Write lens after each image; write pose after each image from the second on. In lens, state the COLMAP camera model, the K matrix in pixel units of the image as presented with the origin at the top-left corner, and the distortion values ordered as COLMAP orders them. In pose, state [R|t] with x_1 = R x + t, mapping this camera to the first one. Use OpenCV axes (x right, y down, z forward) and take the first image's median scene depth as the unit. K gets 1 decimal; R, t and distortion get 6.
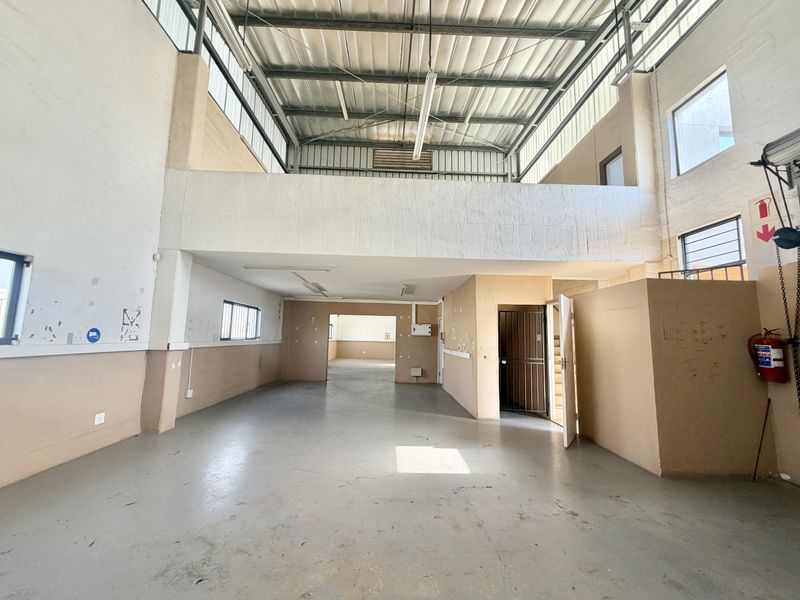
lens RADIAL K [[319.1, 0, 396.7], [0, 319.1, 300.1], [0, 0, 1]] dist [0.001142, -0.000042]
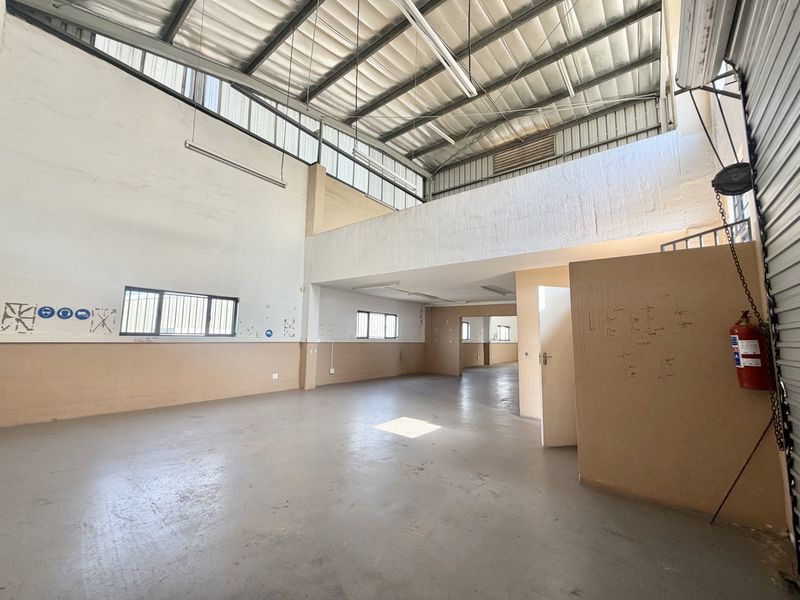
lens RADIAL K [[319.1, 0, 396.7], [0, 319.1, 300.1], [0, 0, 1]] dist [0.001142, -0.000042]
pose [[0.761395, -0.078635, -0.643501, 0.608035], [0.069829, 0.996789, -0.039184, 0.023744], [0.644516, -0.015100, 0.764442, -0.003076]]
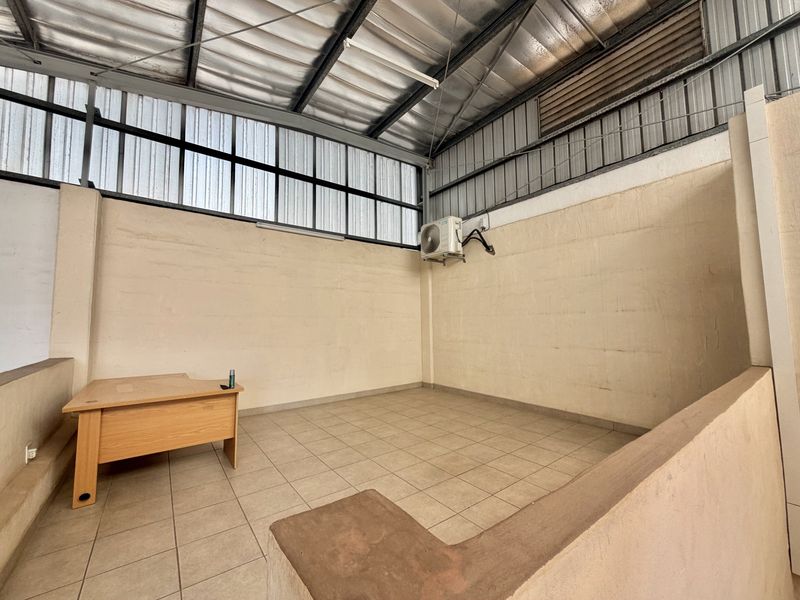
lens RADIAL K [[319.1, 0, 396.7], [0, 319.1, 300.1], [0, 0, 1]] dist [0.001142, -0.000042]
pose [[0.577529, -0.096714, -0.810621, 0.317894], [0.119588, 0.992269, -0.033186, -0.343371], [0.807564, -0.077774, 0.584630, 0.996255]]
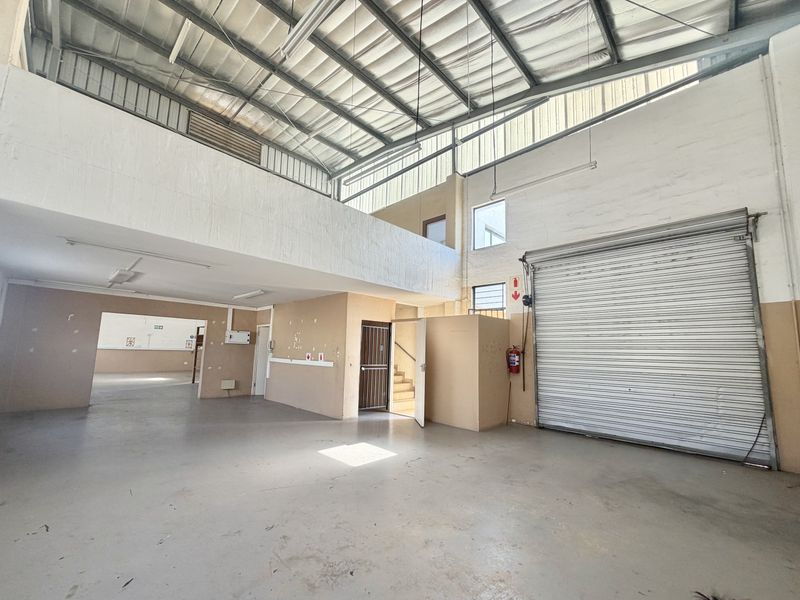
lens RADIAL K [[329.8, 0, 396.4], [0, 329.8, 311.4], [0, 0, 1]] dist [0.000446, 0.000021]
pose [[0.719577, 0.081705, 0.689589, -0.433827], [-0.093139, 0.995437, -0.020753, -0.004378], [-0.688138, -0.049294, 0.723904, 0.035251]]
